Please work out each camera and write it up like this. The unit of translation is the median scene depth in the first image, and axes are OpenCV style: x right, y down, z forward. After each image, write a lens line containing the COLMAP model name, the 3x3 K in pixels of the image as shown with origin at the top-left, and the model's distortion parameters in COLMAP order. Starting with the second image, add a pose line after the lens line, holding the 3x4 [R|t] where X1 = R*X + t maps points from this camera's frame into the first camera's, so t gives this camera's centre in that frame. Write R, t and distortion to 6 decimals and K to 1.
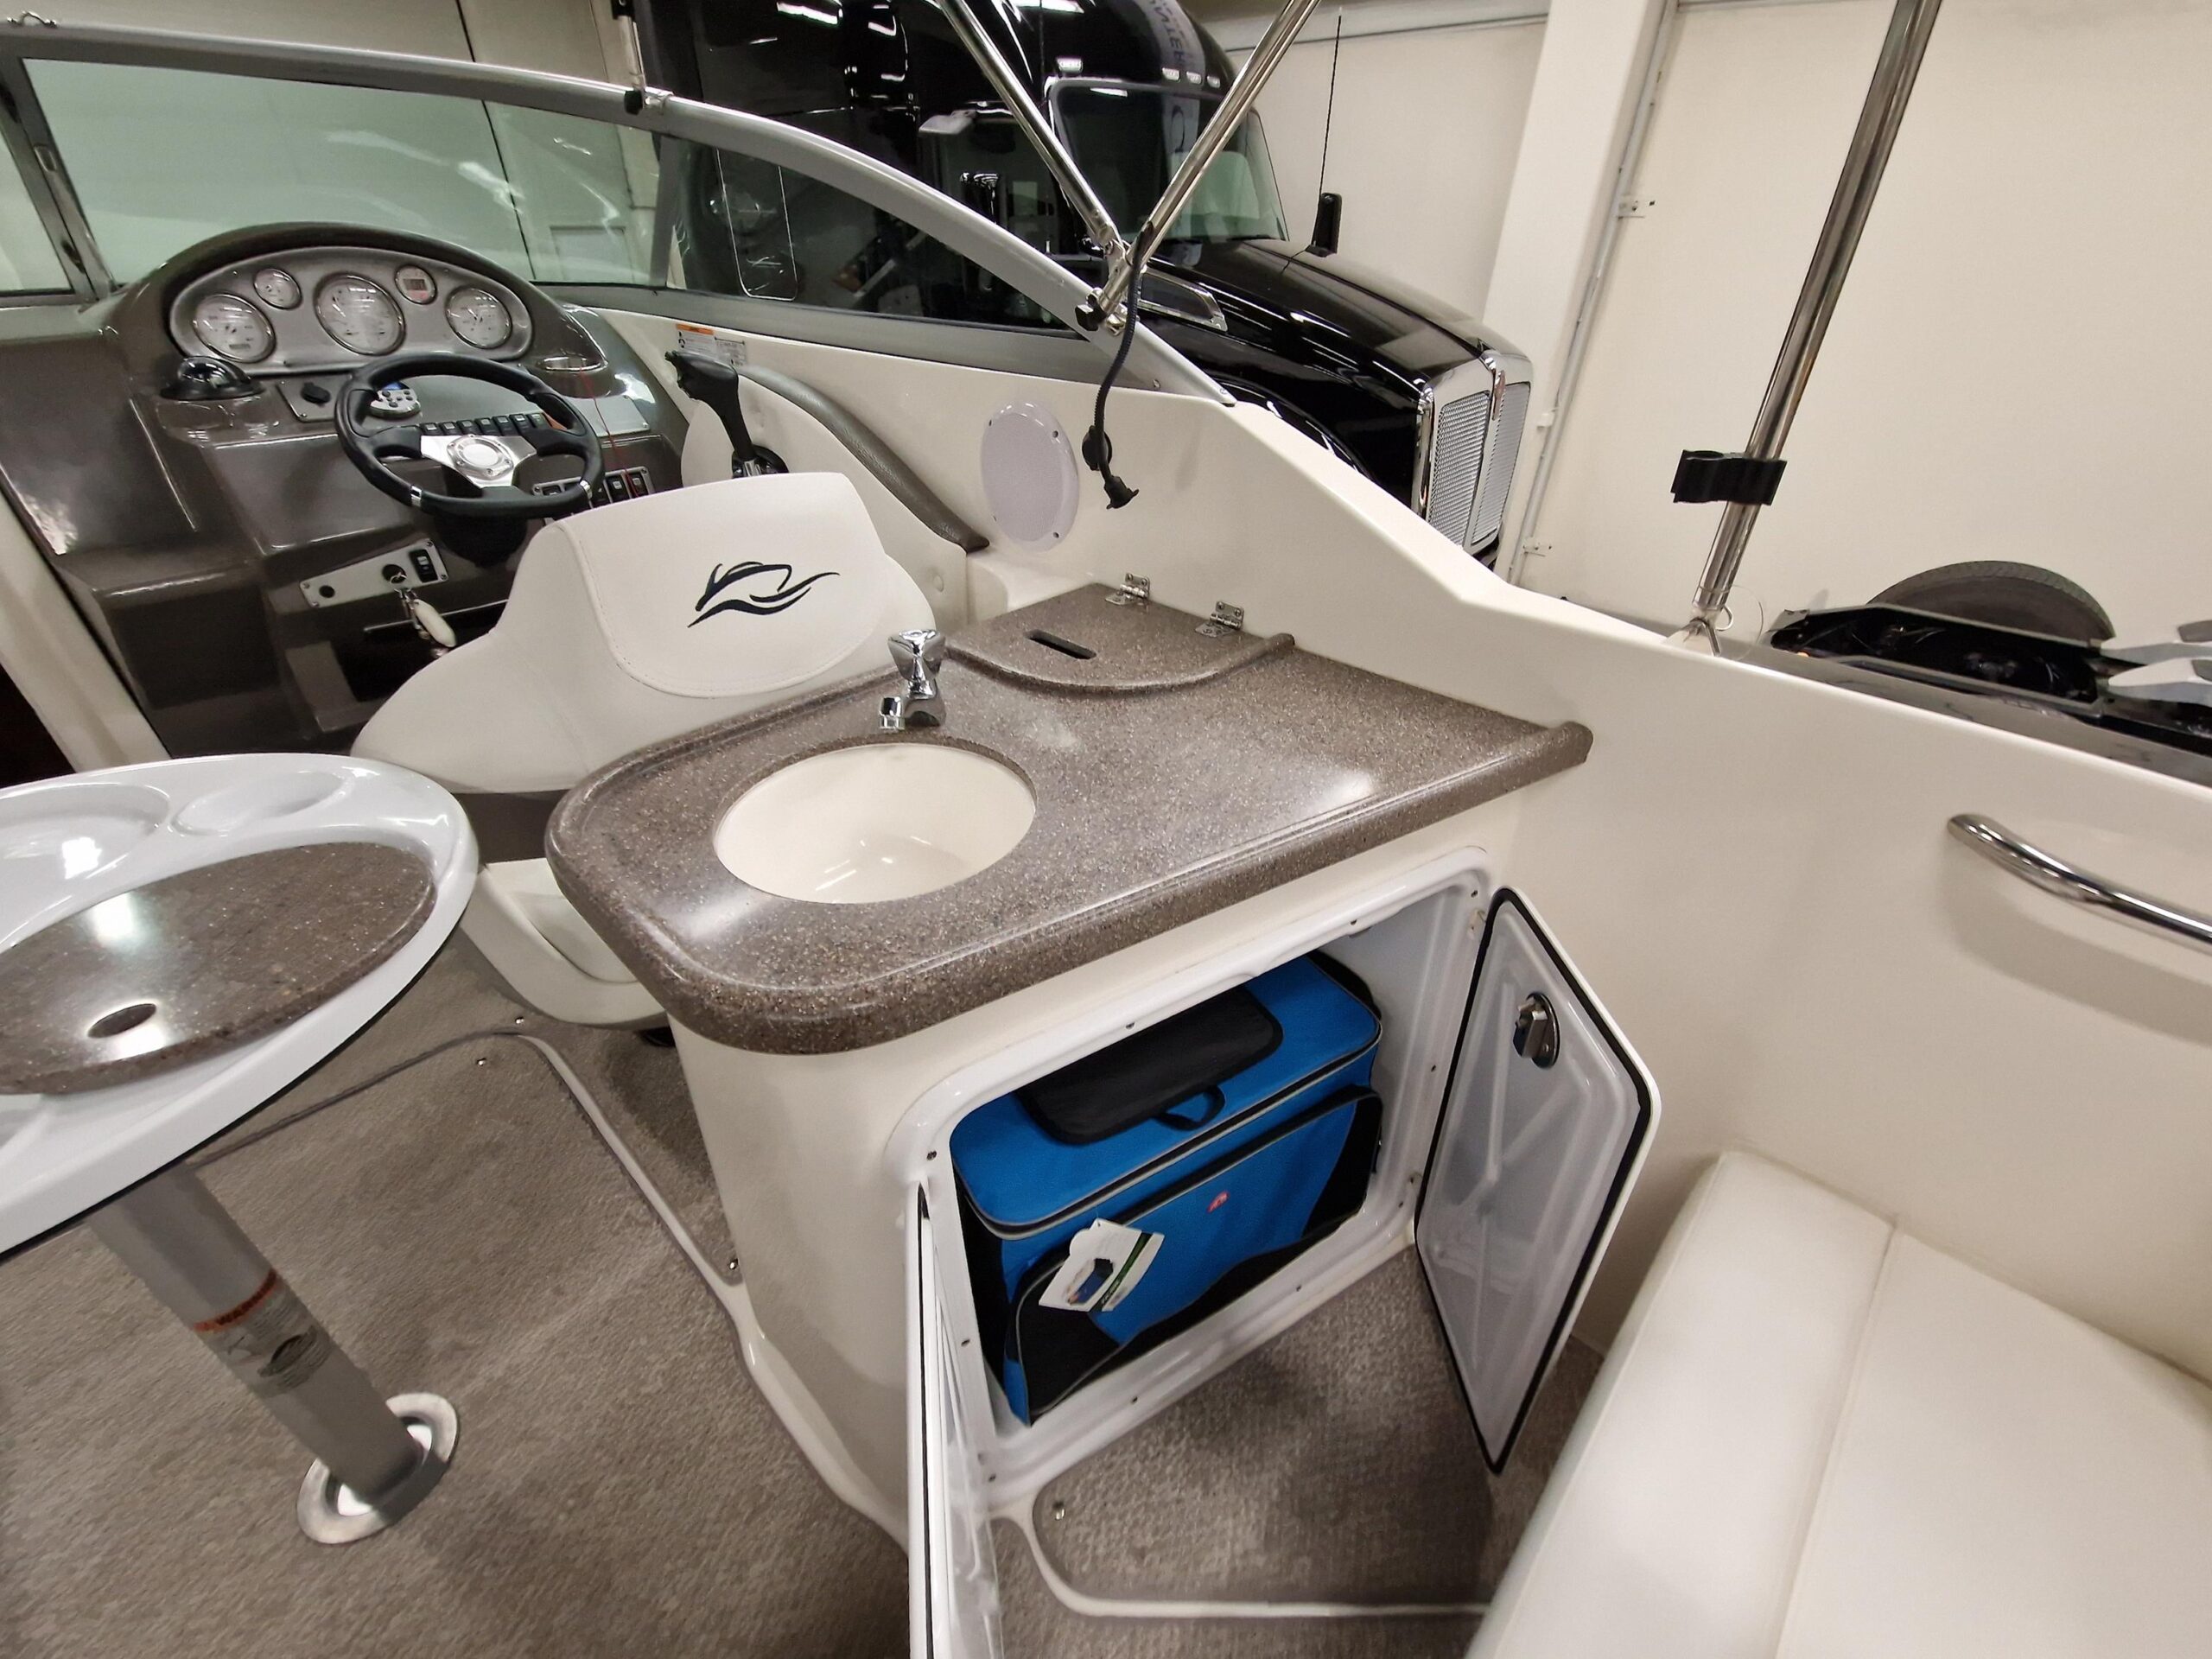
lens RADIAL K [[915.5, 0, 1082.5], [0, 915.5, 834.0], [0, 0, 1]] dist [0.008071, -0.000117]
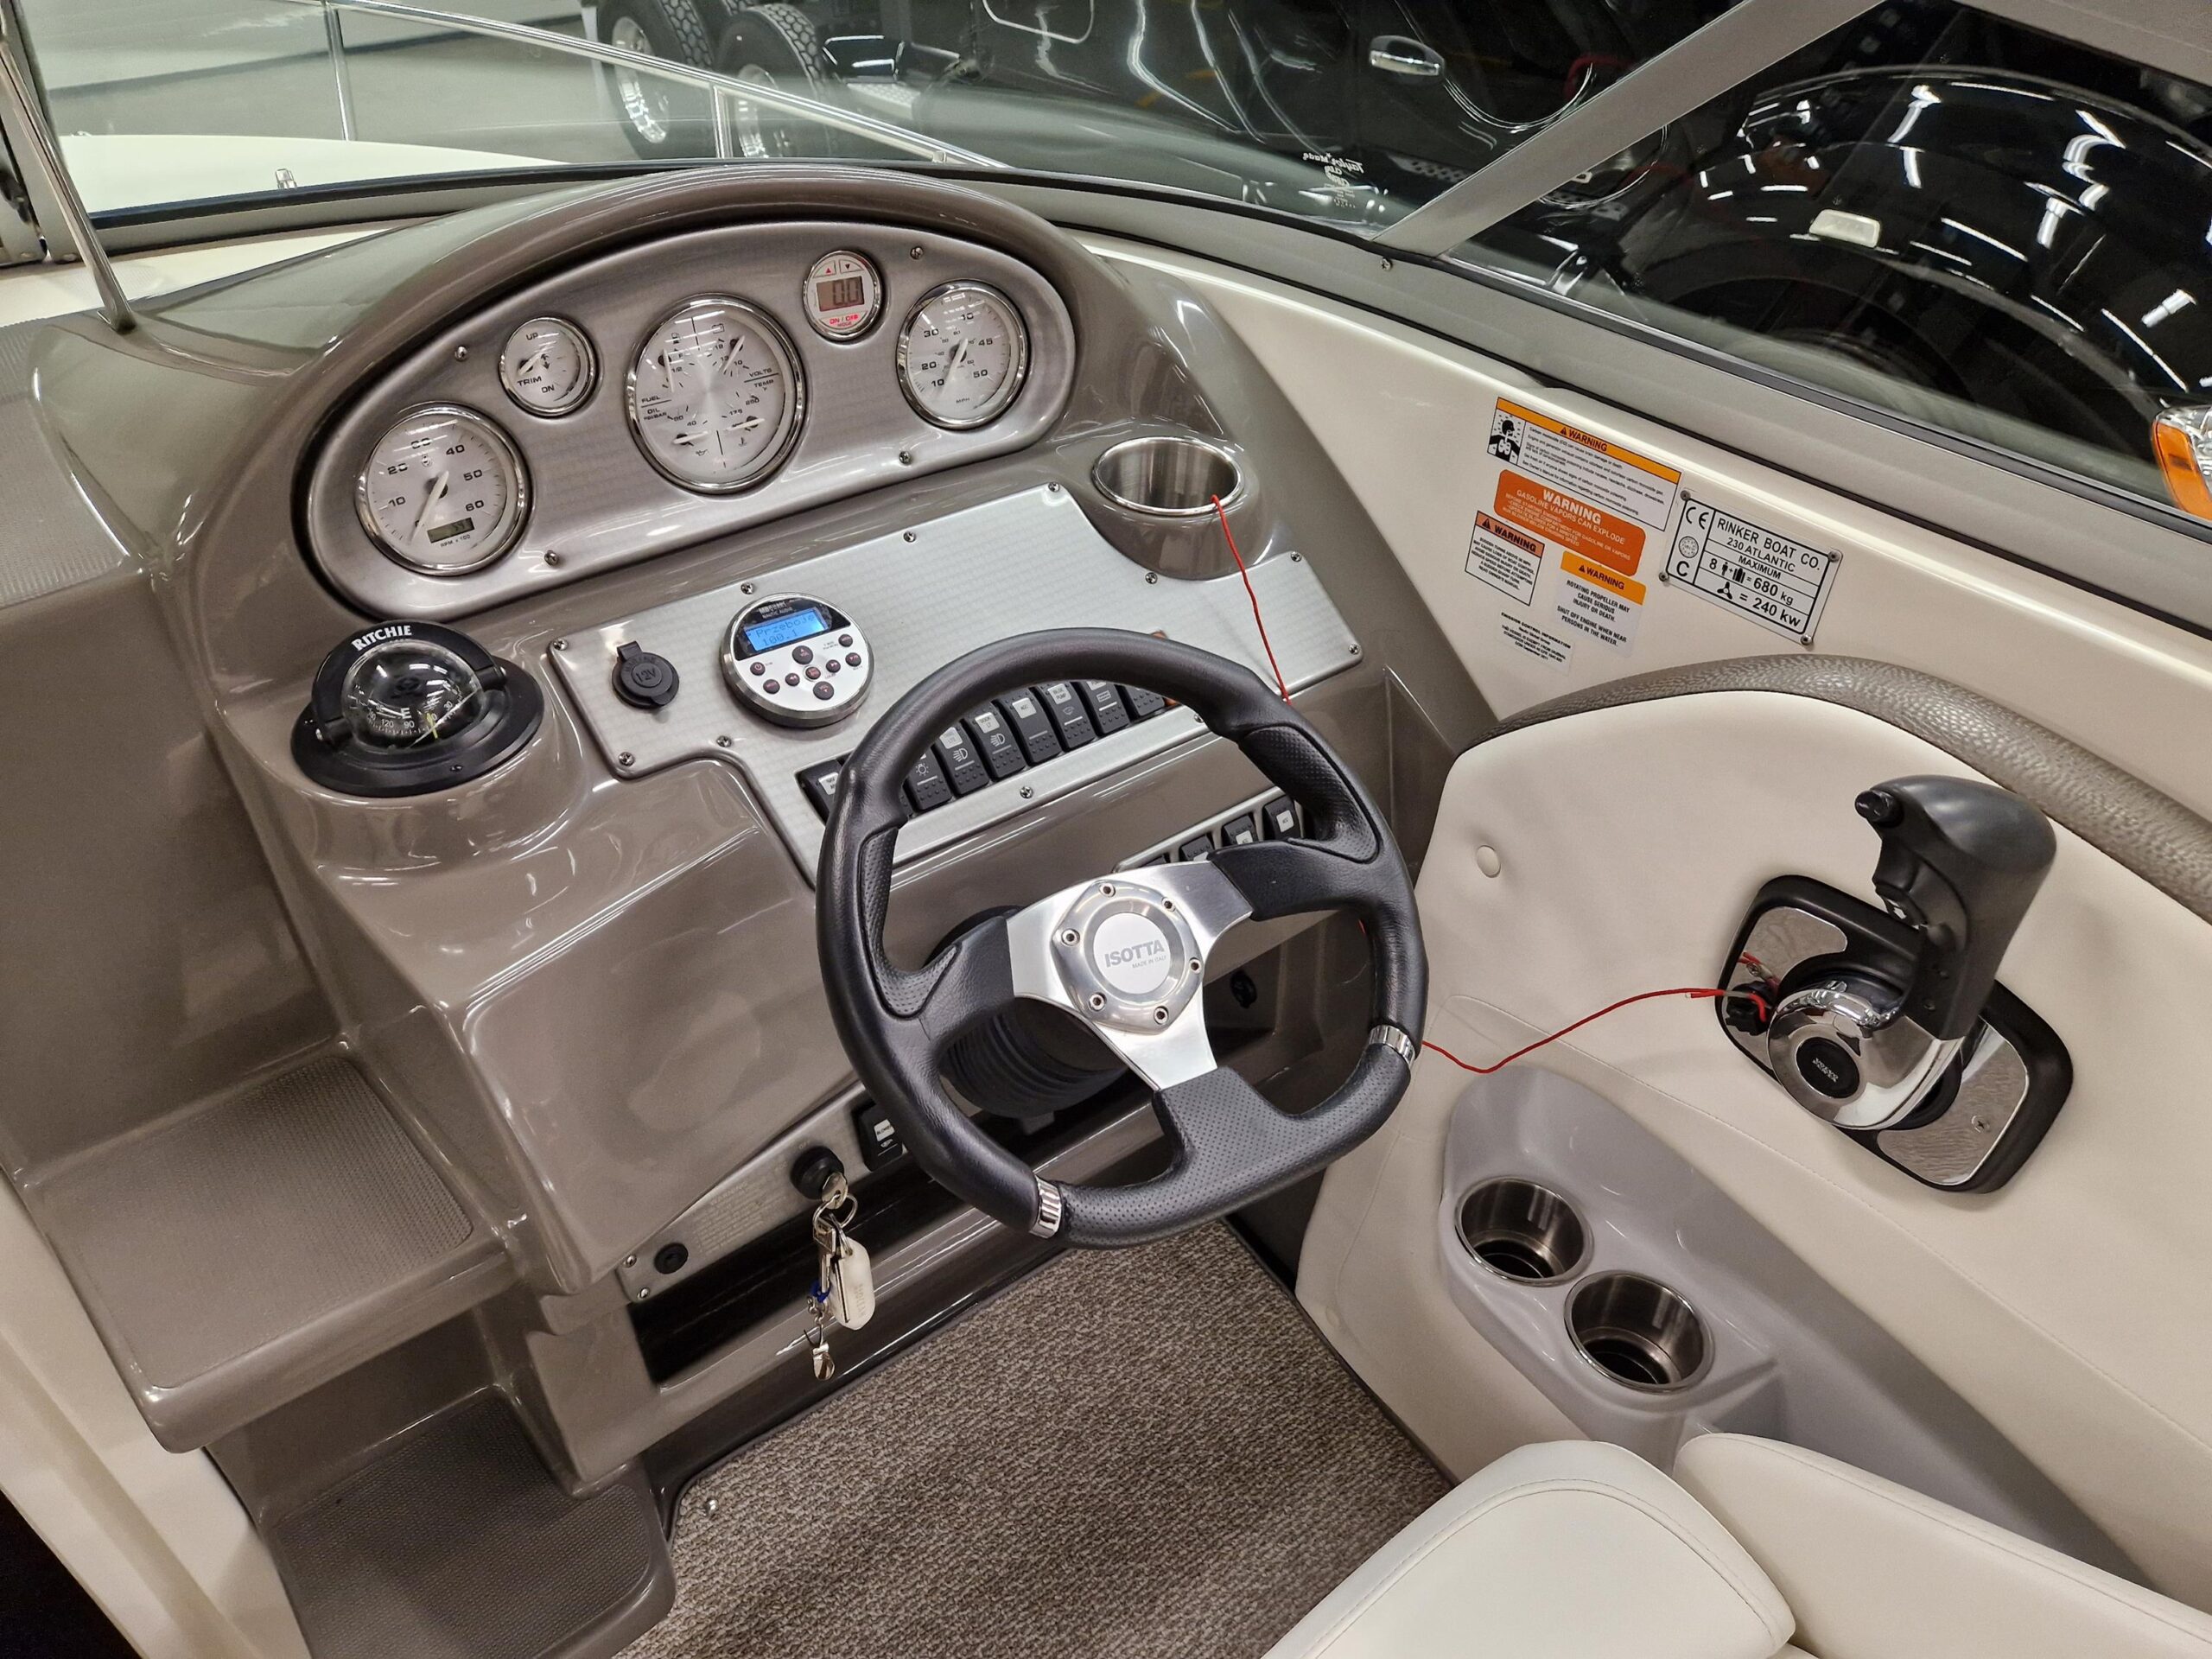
lens RADIAL K [[1483.7, 0, 1106.0], [0, 1483.7, 846.4], [0, 0, 1]] dist [0.080064, -0.069884]
pose [[0.987349, 0.085539, -0.133512, -0.779389], [-0.072465, 0.992356, 0.099891, -0.666295], [0.141036, -0.088952, 0.986000, 0.599749]]
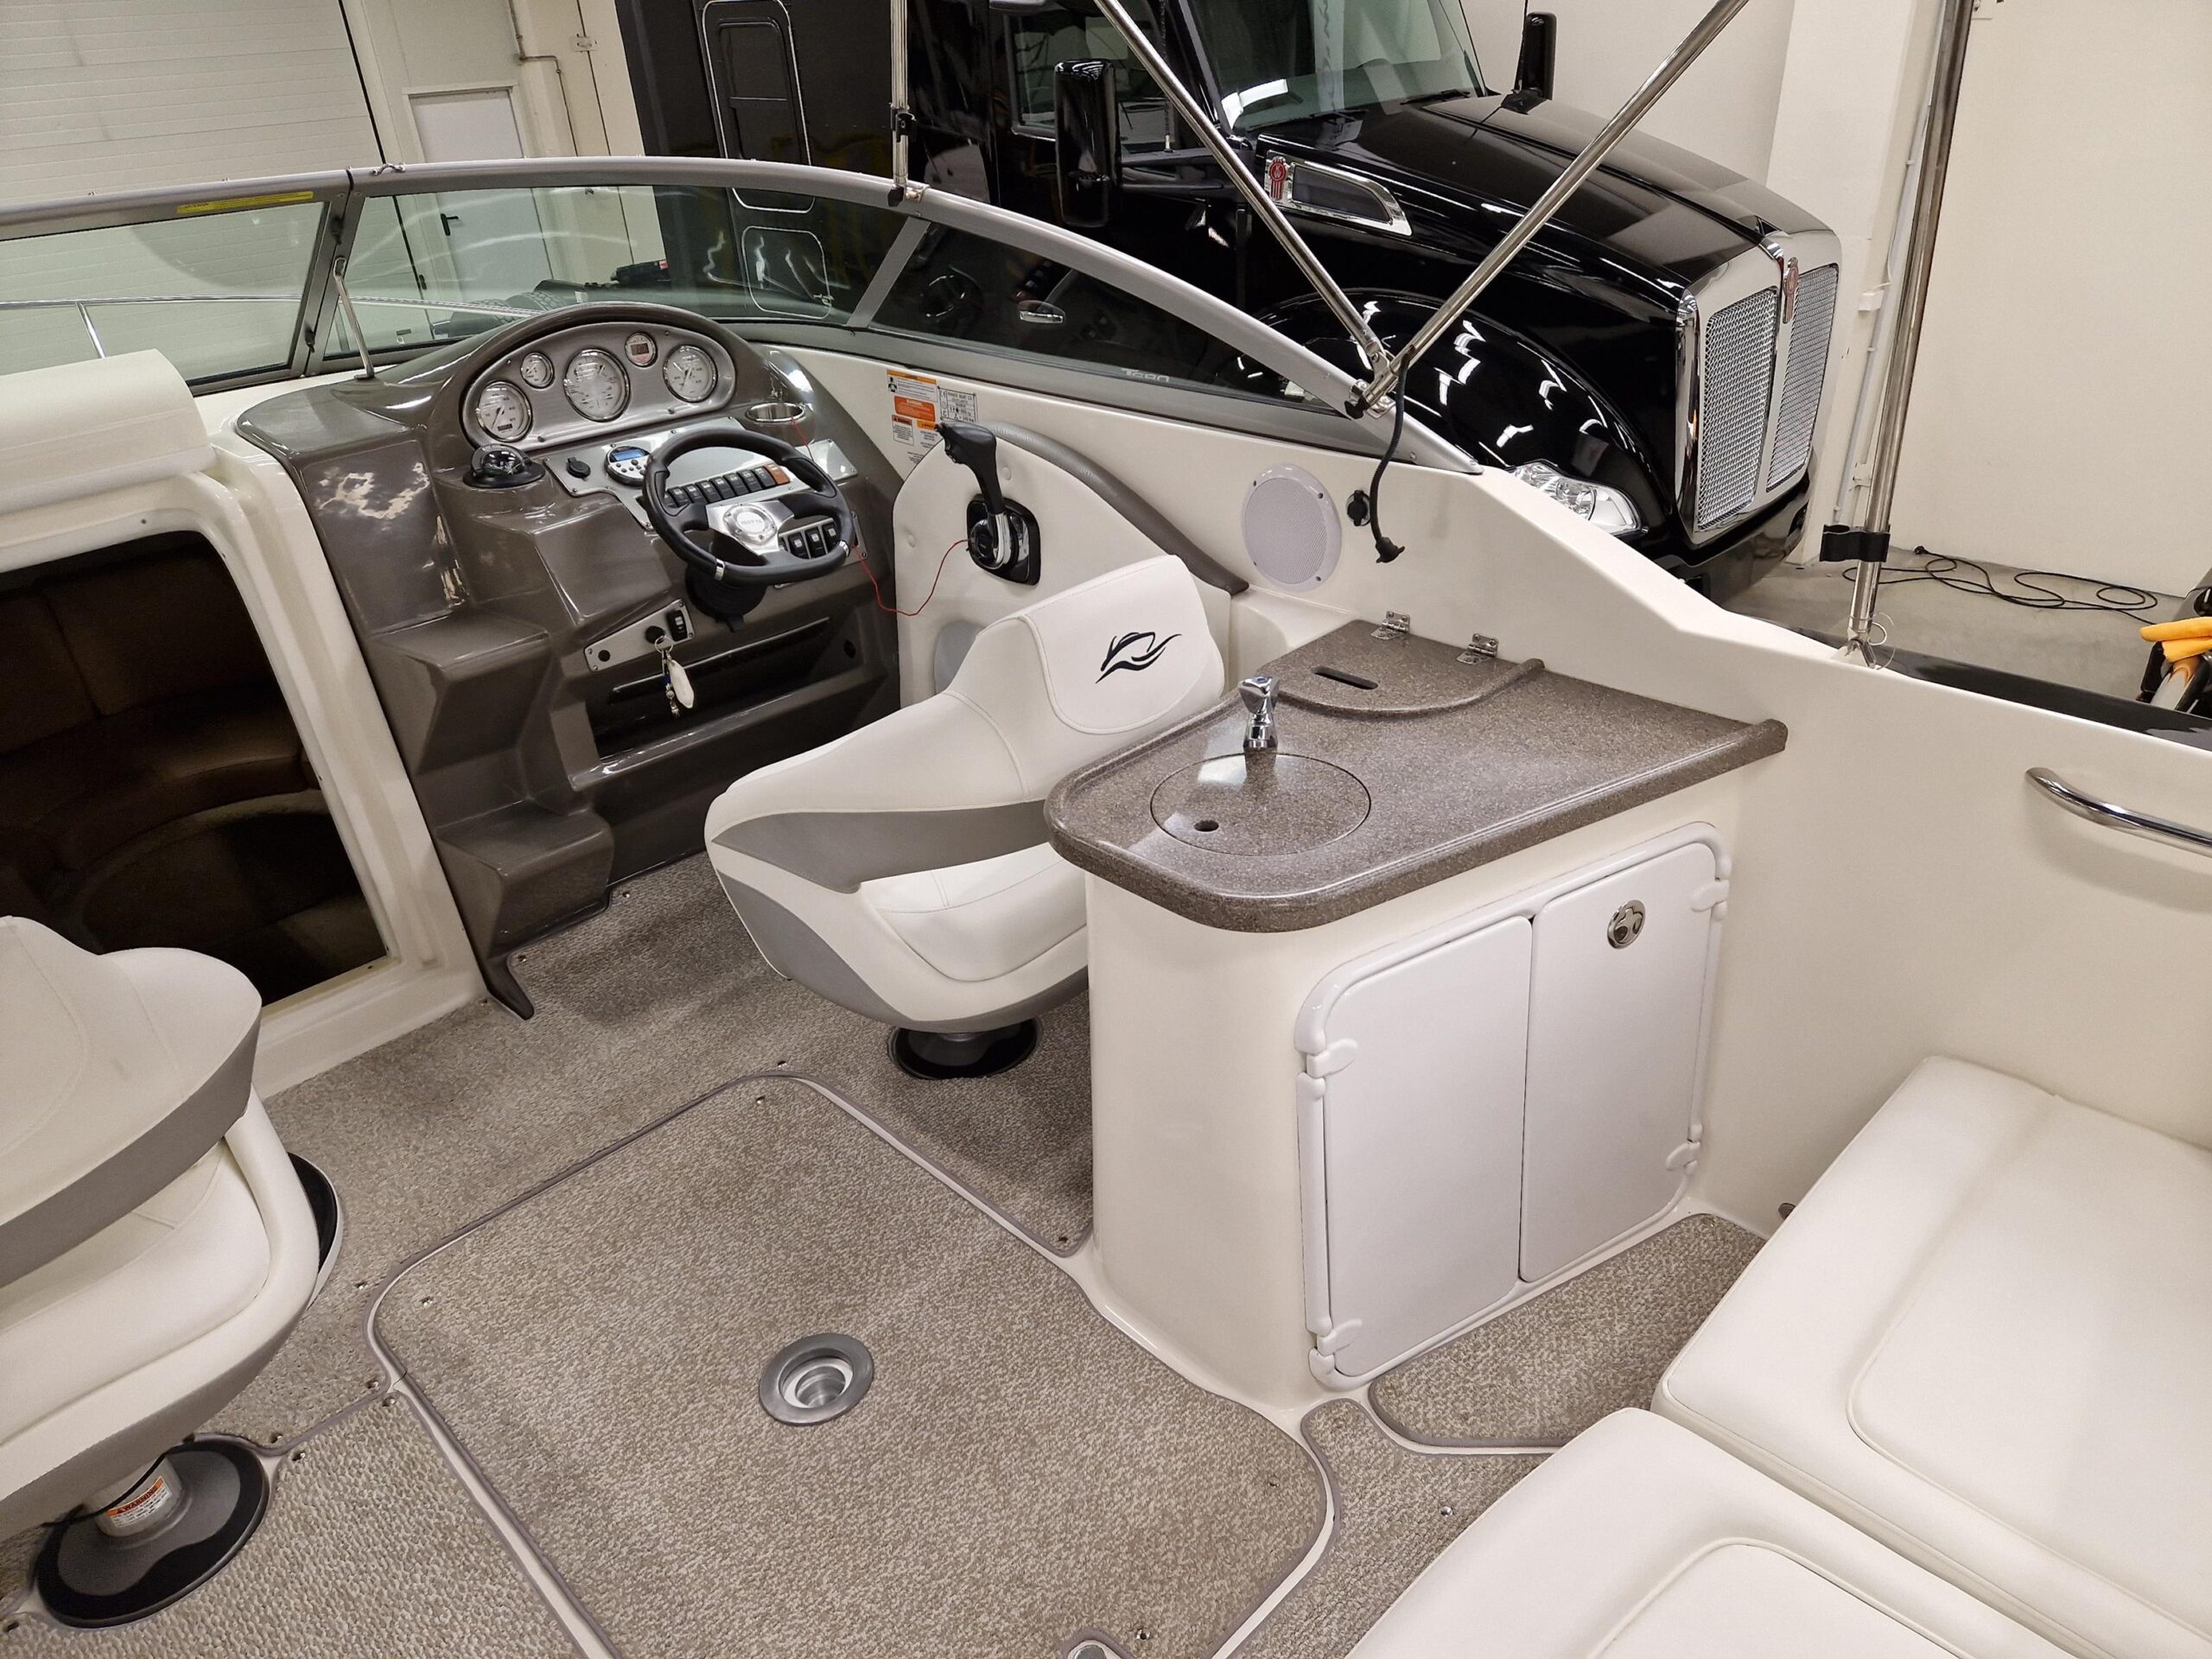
lens RADIAL K [[1483.7, 0, 1106.0], [0, 1483.7, 846.4], [0, 0, 1]] dist [0.080064, -0.069884]
pose [[0.998047, -0.041717, -0.046500, -0.237808], [0.038276, 0.996627, -0.072591, 0.132974], [0.049372, 0.070670, 0.996277, -0.878144]]
